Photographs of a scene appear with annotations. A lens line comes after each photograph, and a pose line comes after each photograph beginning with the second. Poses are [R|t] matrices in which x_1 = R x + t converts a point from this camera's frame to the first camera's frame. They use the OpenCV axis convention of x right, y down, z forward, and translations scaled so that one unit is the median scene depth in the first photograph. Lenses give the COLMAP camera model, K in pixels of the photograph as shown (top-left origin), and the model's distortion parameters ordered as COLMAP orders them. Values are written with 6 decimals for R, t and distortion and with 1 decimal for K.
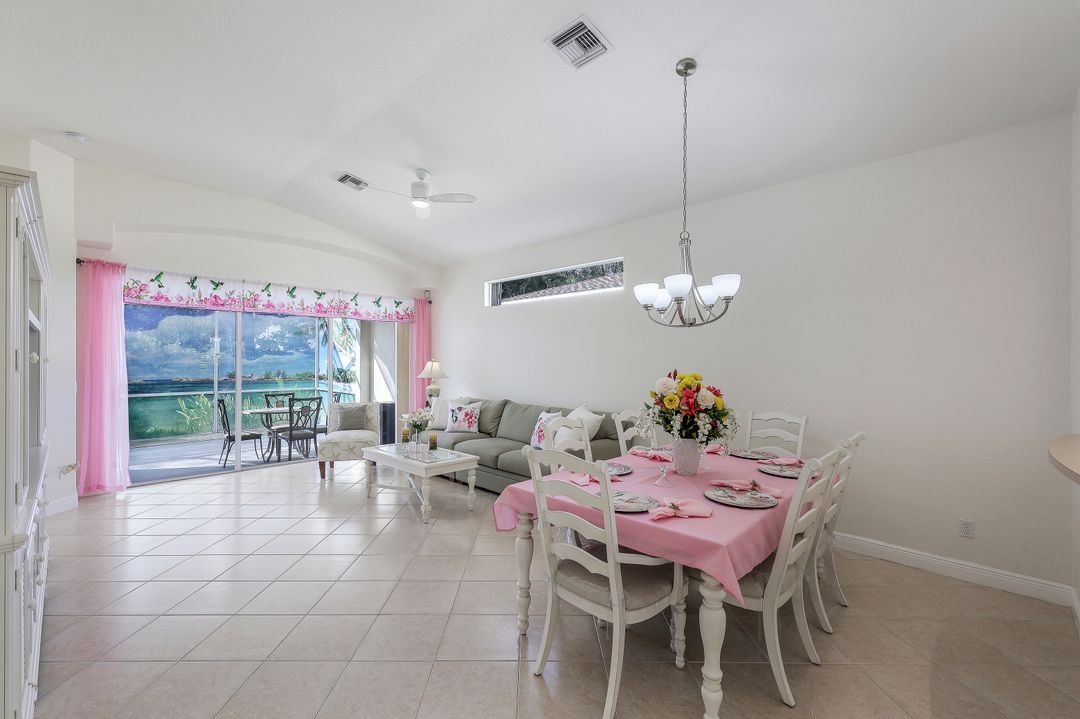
lens RADIAL K [[456.4, 0, 531.4], [0, 456.4, 358.0], [0, 0, 1]] dist [0.001395, 0.000359]
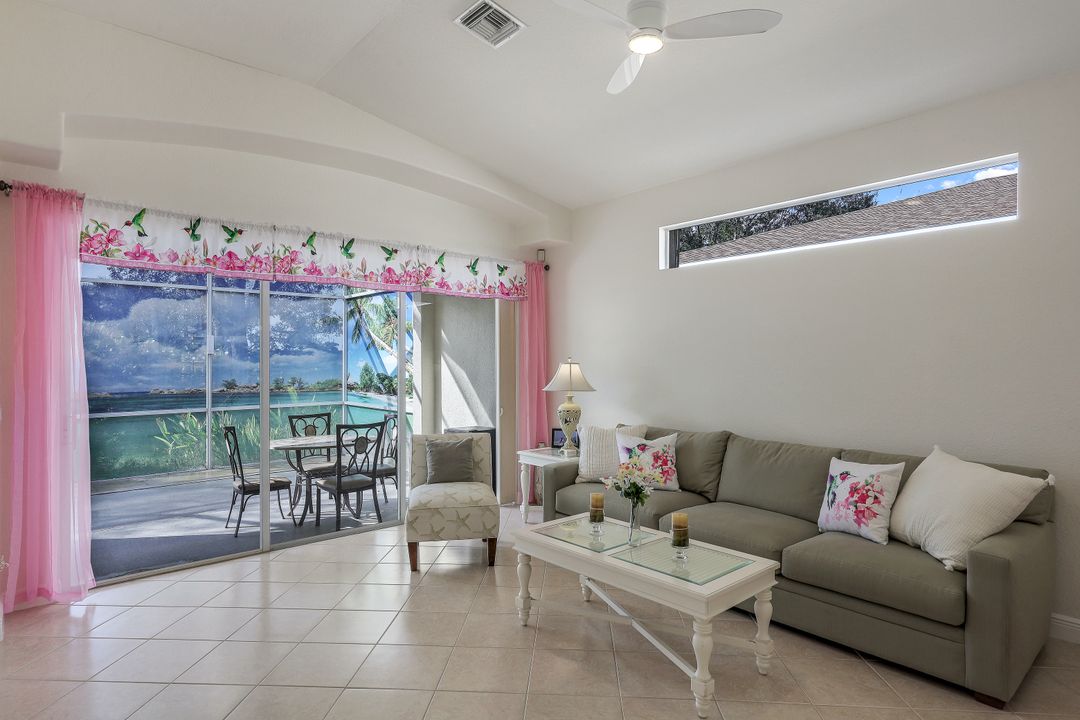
lens RADIAL K [[581.8, 0, 531.3], [0, 581.8, 358.3], [0, 0, 1]] dist [0.003526, 0.000881]
pose [[0.997333, -0.006528, -0.072689, -0.205329], [0.006636, 0.999977, 0.001236, -0.000269], [0.072679, -0.001715, 0.997354, 0.231510]]
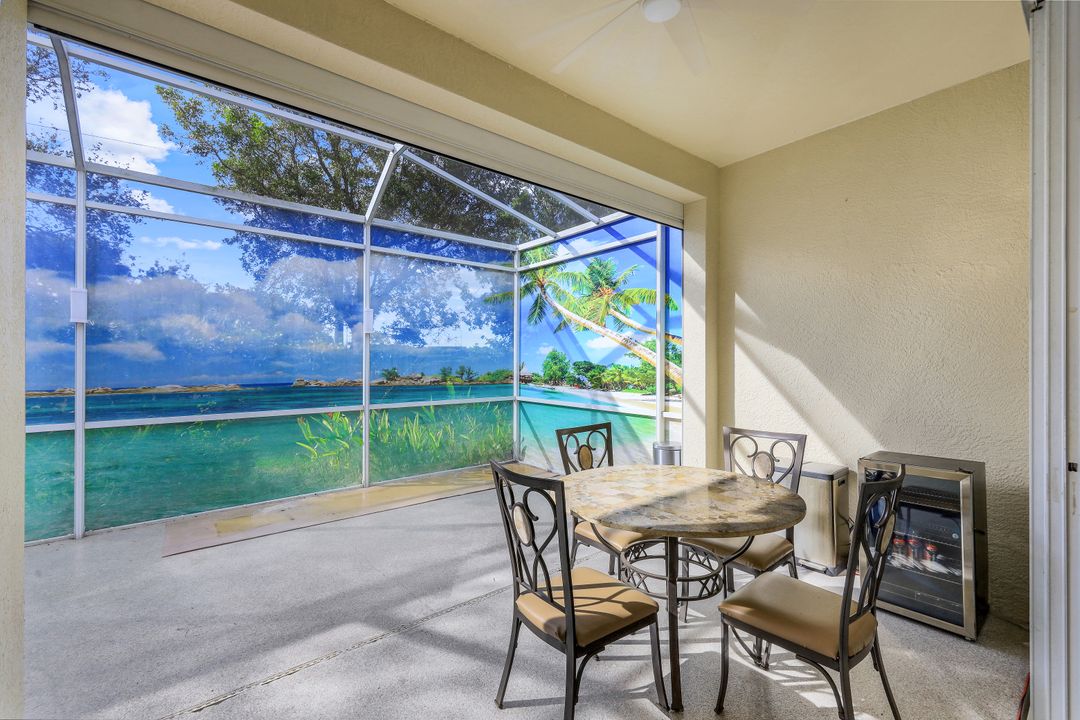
lens RADIAL K [[448.1, 0, 535.5], [0, 448.1, 357.7], [0, 0, 1]] dist [0.000830, 0.000095]
pose [[0.992460, -0.002920, -0.122538, -0.632782], [0.002602, 0.999993, -0.002752, 0.029133], [0.122545, 0.002412, 0.992460, 0.748567]]
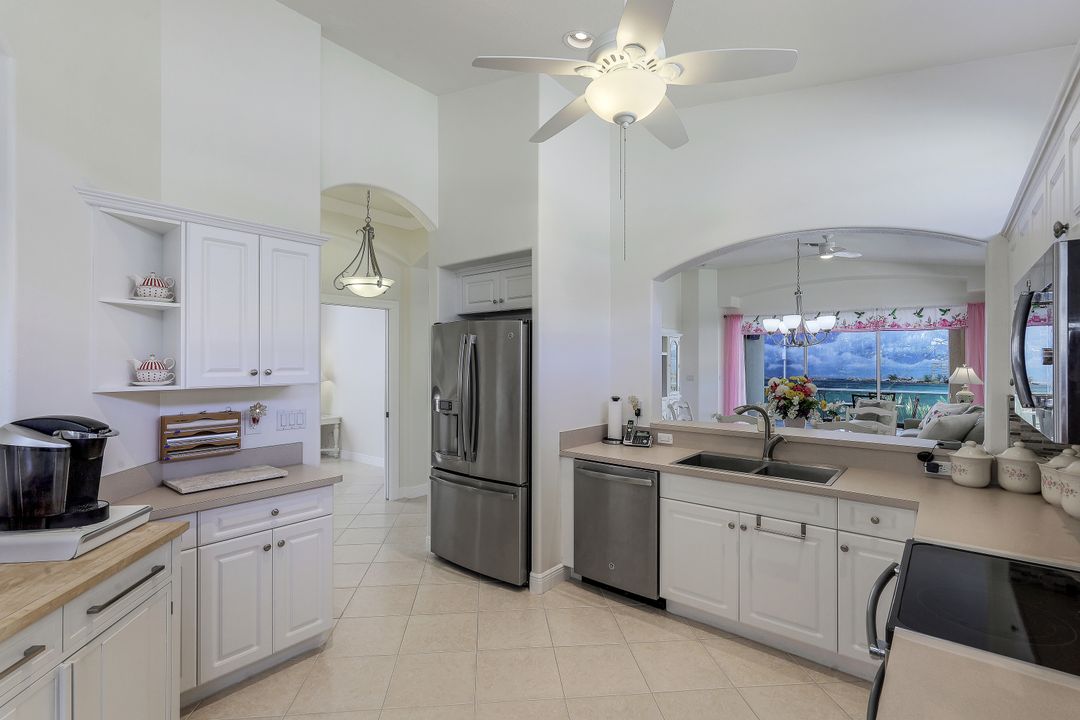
lens RADIAL K [[495.7, 0, 540.0], [0, 495.7, 360.0], [0, 0, 1]] dist [-0.001959, -0.000049]
pose [[0.092143, -0.003432, -0.995740, 0.781031], [0.002353, 0.999992, -0.003229, -0.007034], [0.995743, -0.002045, 0.092151, -0.026281]]
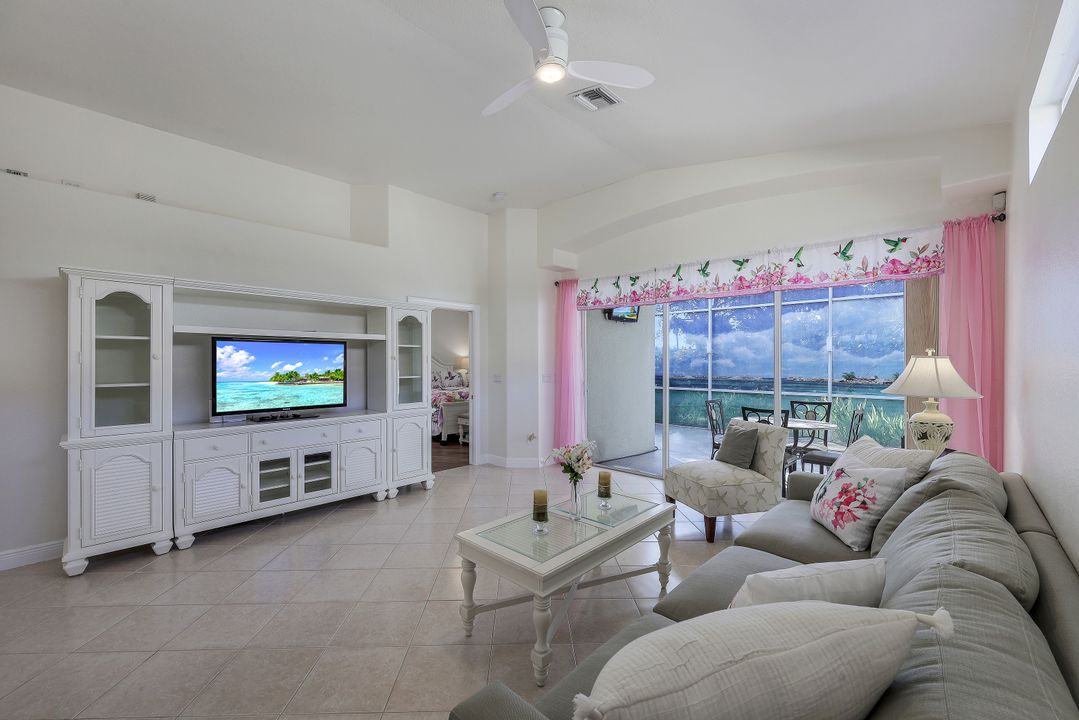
lens RADIAL K [[436.3, 0, 539.5], [0, 436.3, 360.0], [0, 0, 1]] dist [-0.001164, -0.000241]
pose [[0.022595, -0.002496, -0.999742, 0.191033], [0.005410, 0.999983, -0.002374, 0.009602], [0.999730, -0.005355, 0.022608, 0.618881]]
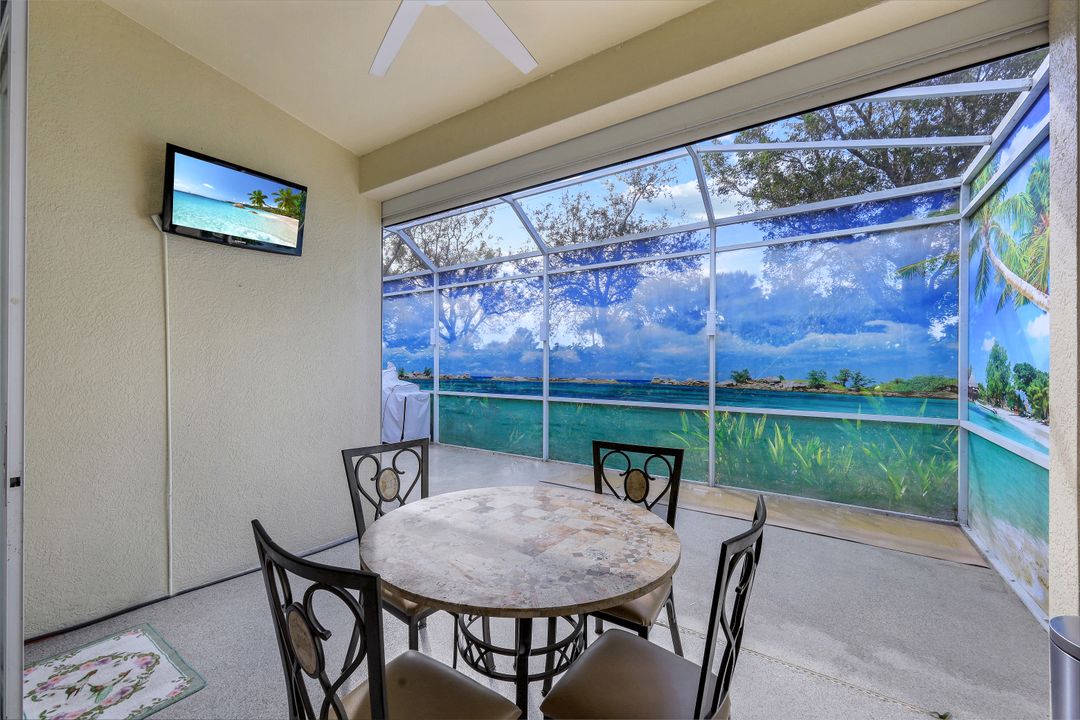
lens RADIAL K [[426.8, 0, 540.0], [0, 426.8, 360.0], [0, 0, 1]] dist [-0.008443, -0.000036]
pose [[0.181285, -0.006351, -0.983410, -0.348995], [0.002633, 0.999979, -0.005972, 0.031214], [0.983427, -0.001506, 0.181297, 1.037340]]
